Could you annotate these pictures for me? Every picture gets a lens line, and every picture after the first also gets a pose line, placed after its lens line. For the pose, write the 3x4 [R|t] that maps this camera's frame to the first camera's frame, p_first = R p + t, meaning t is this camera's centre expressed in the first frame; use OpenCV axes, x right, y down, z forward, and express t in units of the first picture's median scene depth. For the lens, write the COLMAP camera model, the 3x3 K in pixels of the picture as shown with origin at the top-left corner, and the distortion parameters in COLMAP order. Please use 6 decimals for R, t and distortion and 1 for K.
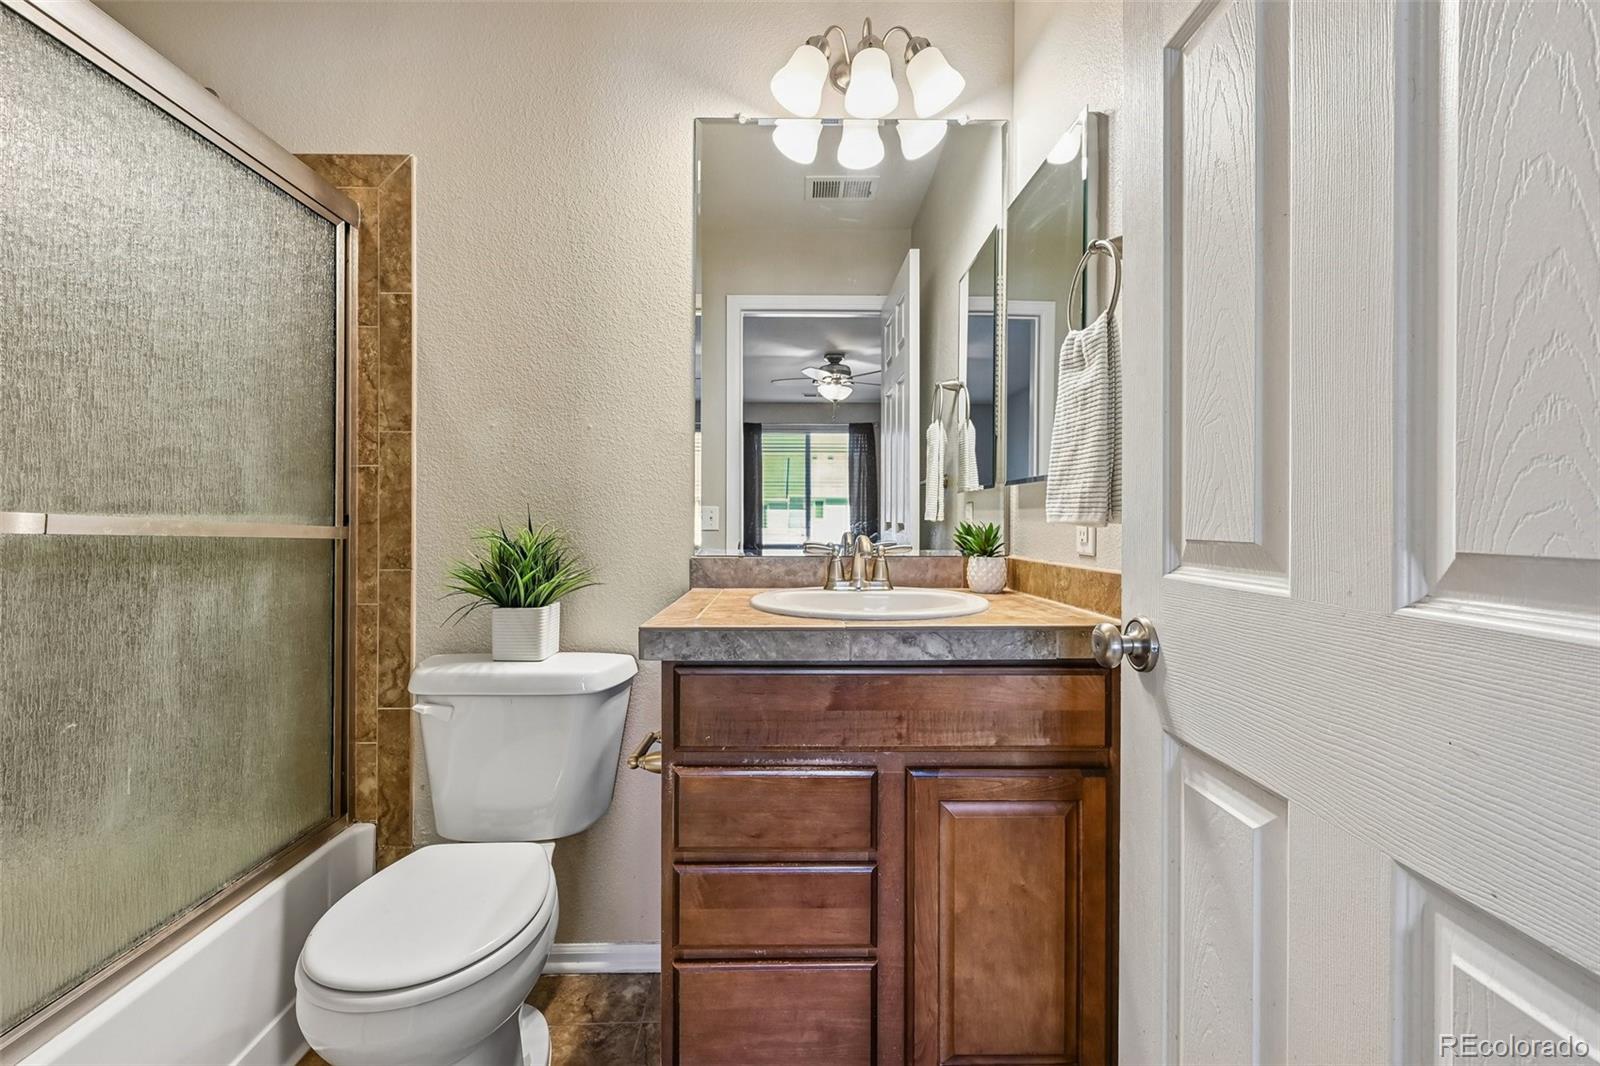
lens RADIAL K [[685.5, 0, 800.0], [0, 685.5, 533.0], [0, 0, 1]] dist [-0.003872, -0.000097]
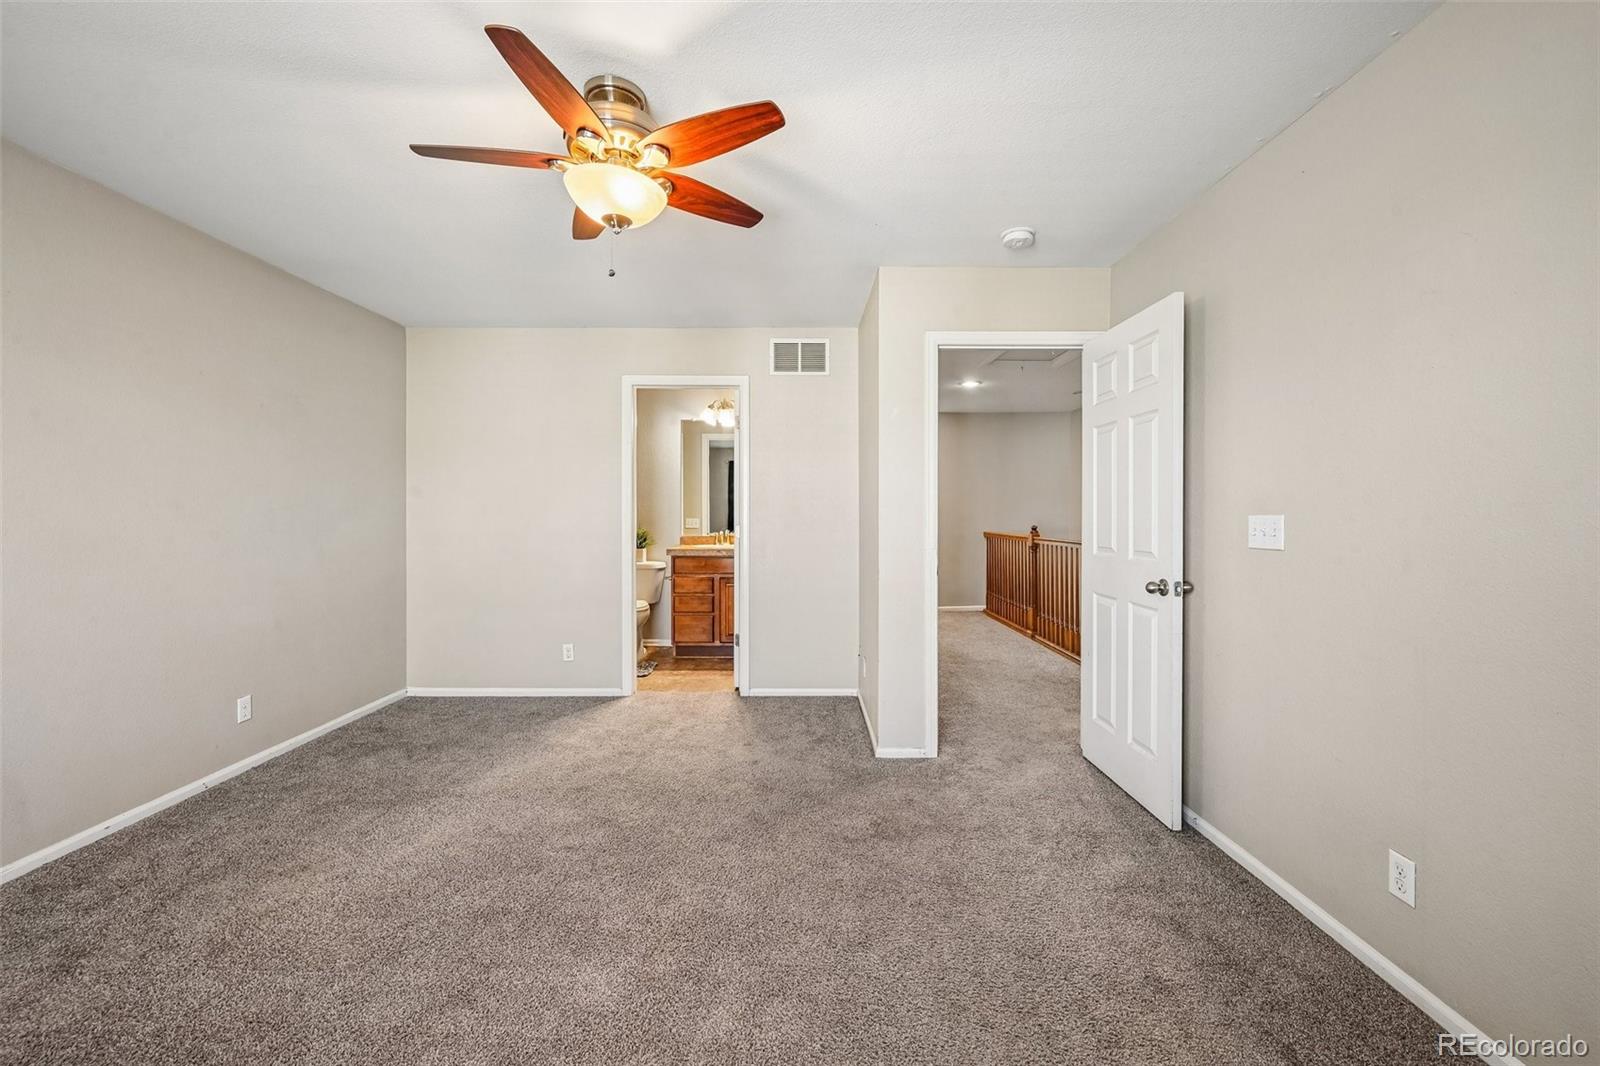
lens RADIAL K [[645.3, 0, 803.3], [0, 645.3, 512.8], [0, 0, 1]] dist [-0.000434, -0.000054]
pose [[0.999521, -0.000808, -0.030932, 0.695249], [0.000100, 0.999738, -0.022869, -0.016154], [0.030942, 0.022855, 0.999260, -2.815866]]
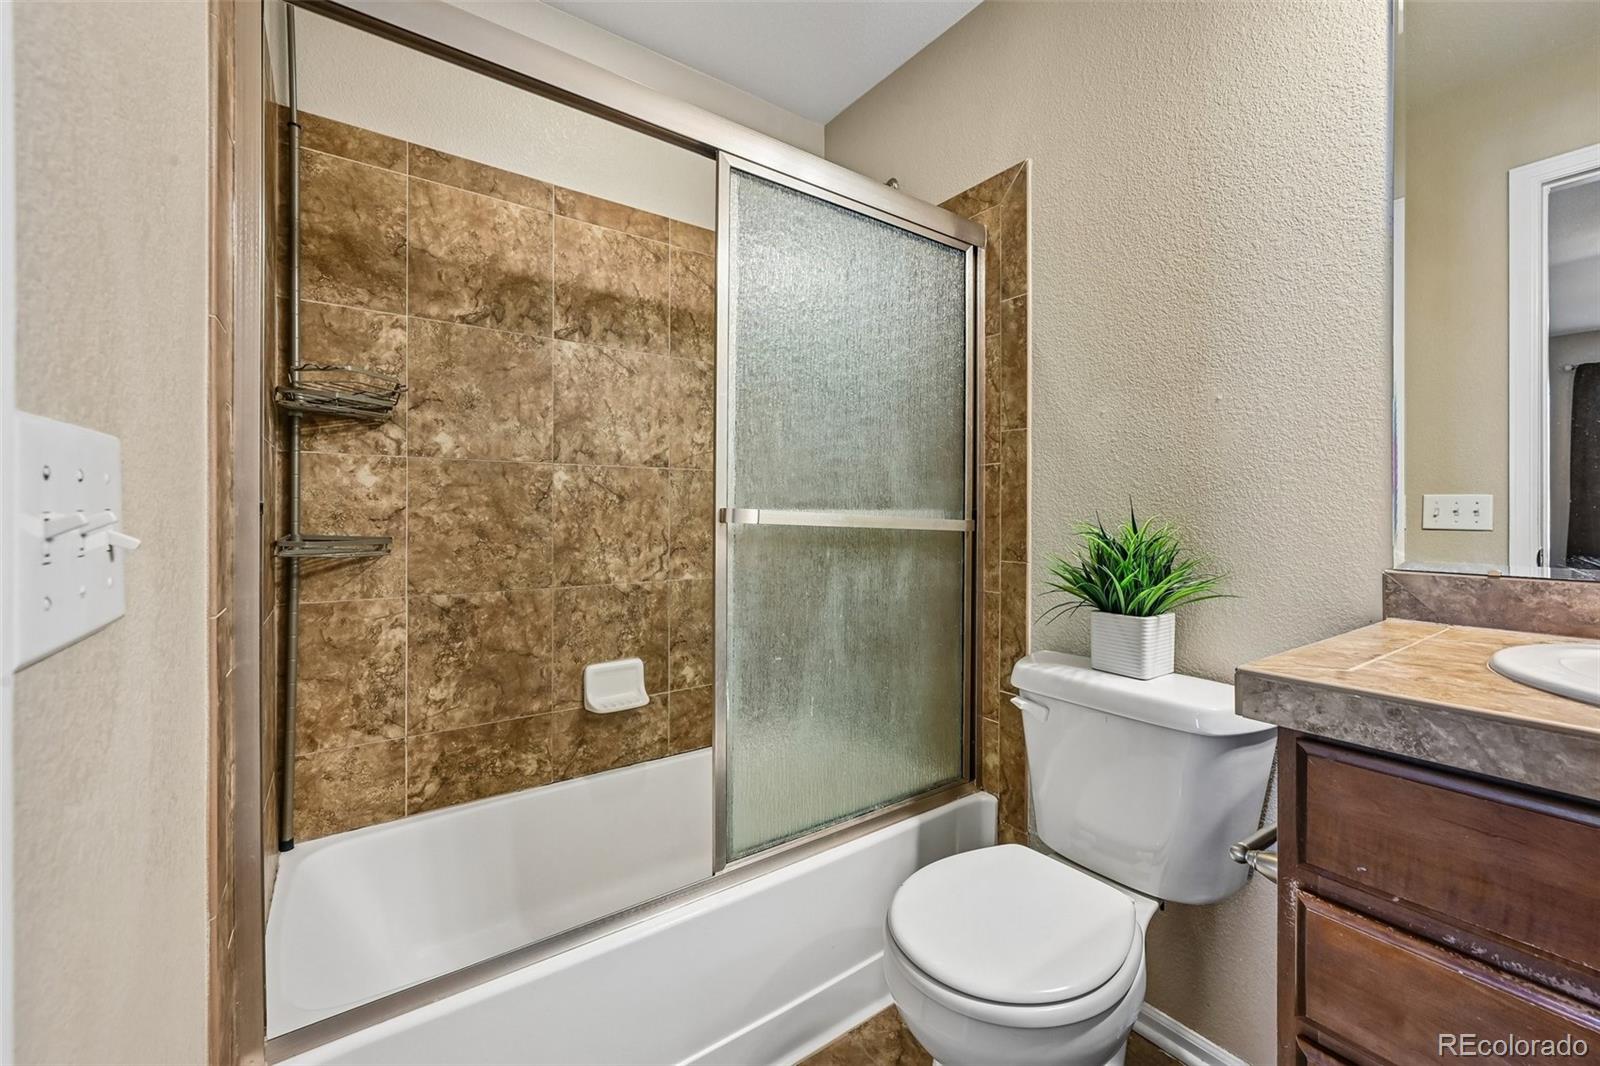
lens RADIAL K [[645.3, 0, 803.3], [0, 645.3, 512.8], [0, 0, 1]] dist [-0.000434, -0.000054]
pose [[0.557638, 0.001373, -0.830083, 0.051350], [-0.017118, 0.999805, -0.009846, -0.006233], [0.829908, 0.019700, 0.557553, 0.194076]]
